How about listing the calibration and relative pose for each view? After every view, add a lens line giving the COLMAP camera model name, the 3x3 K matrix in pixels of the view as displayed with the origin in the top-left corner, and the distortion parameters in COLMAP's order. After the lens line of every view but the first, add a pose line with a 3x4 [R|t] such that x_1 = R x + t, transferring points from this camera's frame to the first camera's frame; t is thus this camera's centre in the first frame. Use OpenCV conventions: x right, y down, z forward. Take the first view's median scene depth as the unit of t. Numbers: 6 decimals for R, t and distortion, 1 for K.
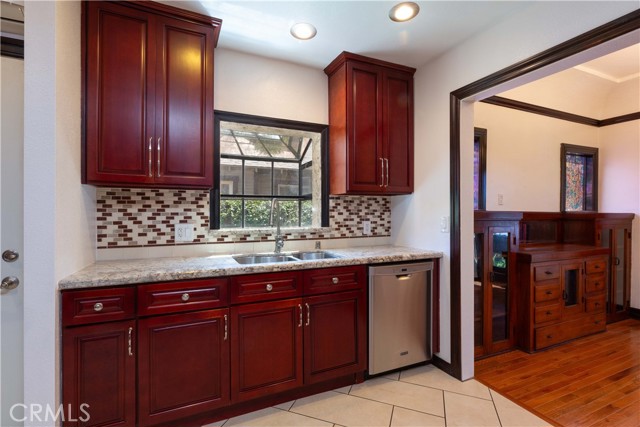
lens RADIAL K [[293.4, 0, 315.3], [0, 293.4, 213.7], [0, 0, 1]] dist [-0.002020, 0.000479]
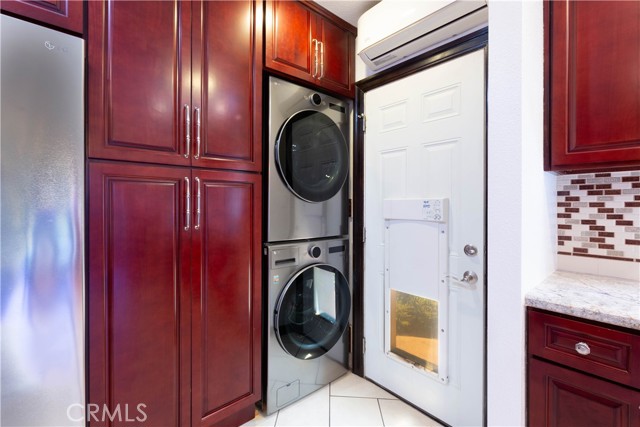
lens RADIAL K [[293.4, 0, 307.2], [0, 293.4, 205.2], [0, 0, 1]] dist [-0.002020, 0.000479]
pose [[0.286532, -0.002999, -0.958066, -0.182285], [-0.007763, 0.999955, -0.005452, -0.000699], [0.958039, 0.009000, 0.286496, 0.133791]]
